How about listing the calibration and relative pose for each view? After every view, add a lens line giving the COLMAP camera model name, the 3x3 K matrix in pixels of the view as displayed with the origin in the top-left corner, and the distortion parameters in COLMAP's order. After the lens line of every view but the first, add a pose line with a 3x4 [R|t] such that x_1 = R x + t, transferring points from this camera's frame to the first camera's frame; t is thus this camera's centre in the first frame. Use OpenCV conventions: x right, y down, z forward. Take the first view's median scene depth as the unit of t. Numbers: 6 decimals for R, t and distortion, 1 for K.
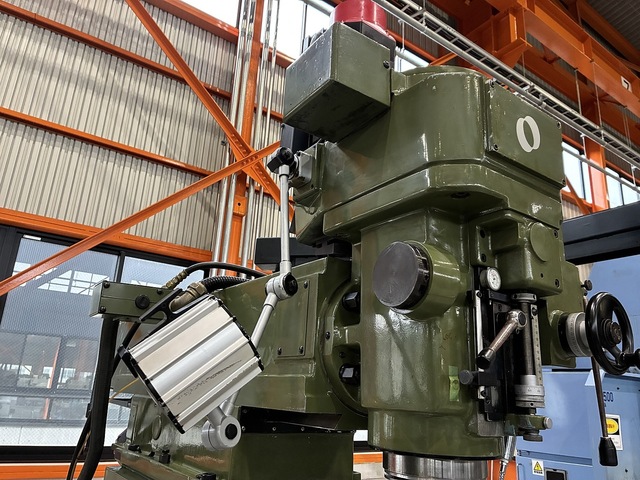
lens RADIAL K [[487.1, 0, 322.3], [0, 487.1, 238.5], [0, 0, 1]] dist [0.059089, -0.077294]
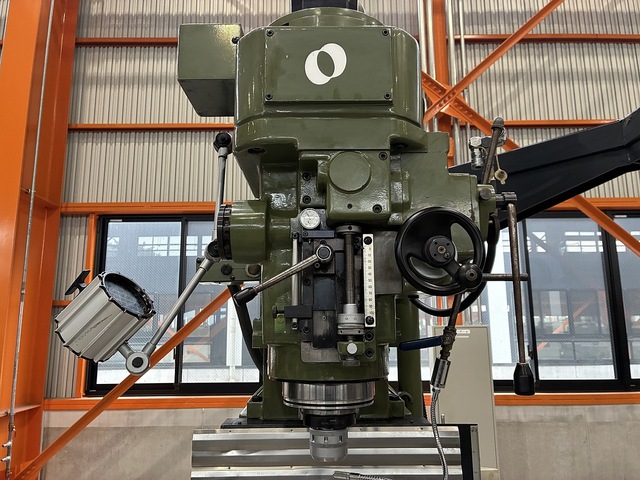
lens RADIAL K [[487.1, 0, 322.3], [0, 487.1, 238.5], [0, 0, 1]] dist [0.059089, -0.077294]
pose [[0.810401, -0.160963, -0.563330, 0.154637], [0.222109, 0.974152, 0.041174, 0.014230], [0.542142, -0.158488, 0.825205, 0.023818]]
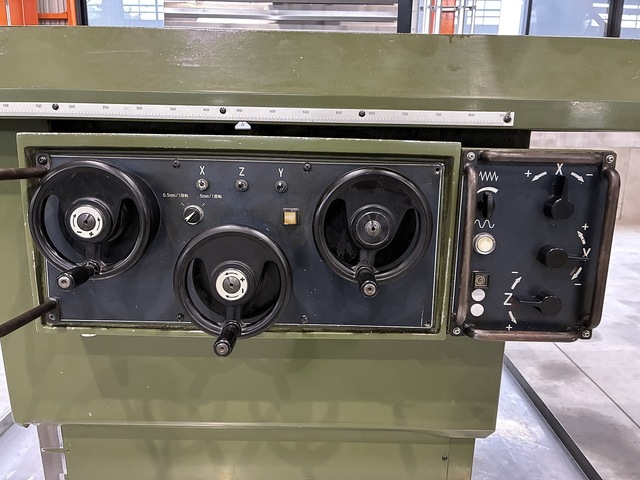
lens RADIAL K [[487.1, 0, 322.3], [0, 487.1, 238.5], [0, 0, 1]] dist [0.059089, -0.077294]
pose [[0.809260, 0.104885, -0.578011, 0.194348], [0.198481, 0.877252, 0.437074, 0.142366], [0.552904, -0.468431, 0.689108, -0.036118]]
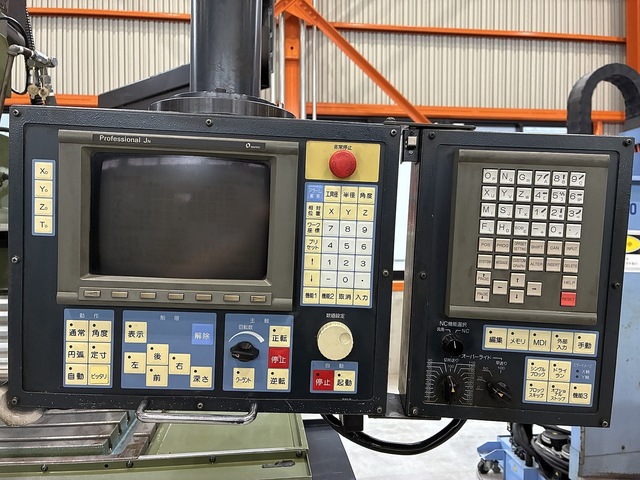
lens RADIAL K [[487.1, 0, 322.3], [0, 487.1, 238.5], [0, 0, 1]] dist [0.059089, -0.077294]
pose [[0.876074, -0.036716, -0.480777, 0.356331], [0.184406, 0.946808, 0.263720, 0.045505], [0.445520, -0.319696, 0.836245, 0.070502]]
